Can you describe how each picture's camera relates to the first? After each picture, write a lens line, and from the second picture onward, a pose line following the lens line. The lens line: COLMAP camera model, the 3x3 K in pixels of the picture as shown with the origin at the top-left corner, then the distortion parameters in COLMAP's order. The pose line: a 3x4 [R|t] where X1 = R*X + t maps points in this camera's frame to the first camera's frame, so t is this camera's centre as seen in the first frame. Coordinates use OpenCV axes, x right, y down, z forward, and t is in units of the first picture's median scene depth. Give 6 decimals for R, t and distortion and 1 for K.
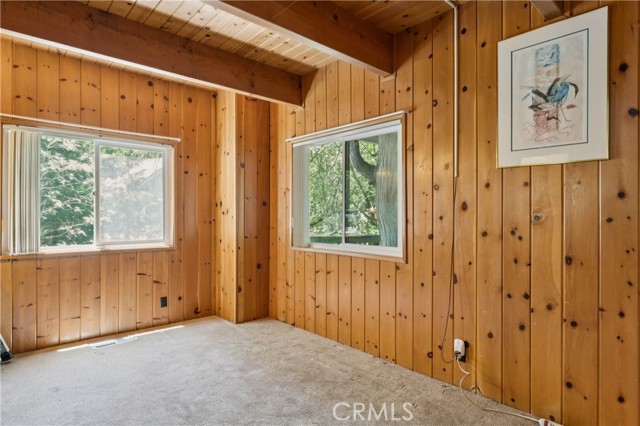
lens RADIAL K [[364.8, 0, 315.0], [0, 364.8, 214.2], [0, 0, 1]] dist [-0.014760, 0.001070]
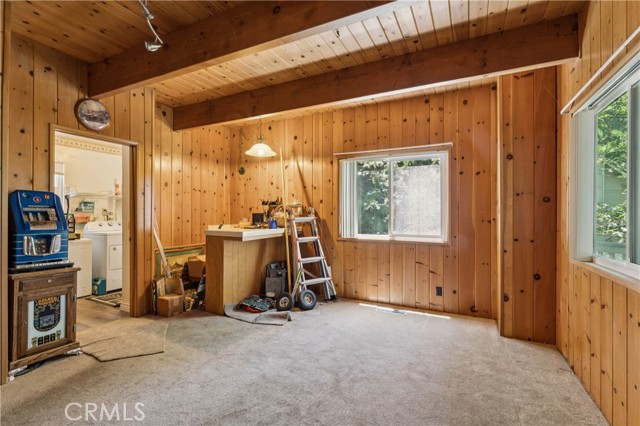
lens RADIAL K [[291.7, 0, 315.6], [0, 291.7, 213.9], [0, 0, 1]] dist [-0.001551, -0.000311]
pose [[0.357622, 0.001642, -0.933865, 0.305006], [-0.001488, 0.999998, 0.001189, 0.002468], [0.933865, 0.000965, 0.357624, 0.340948]]
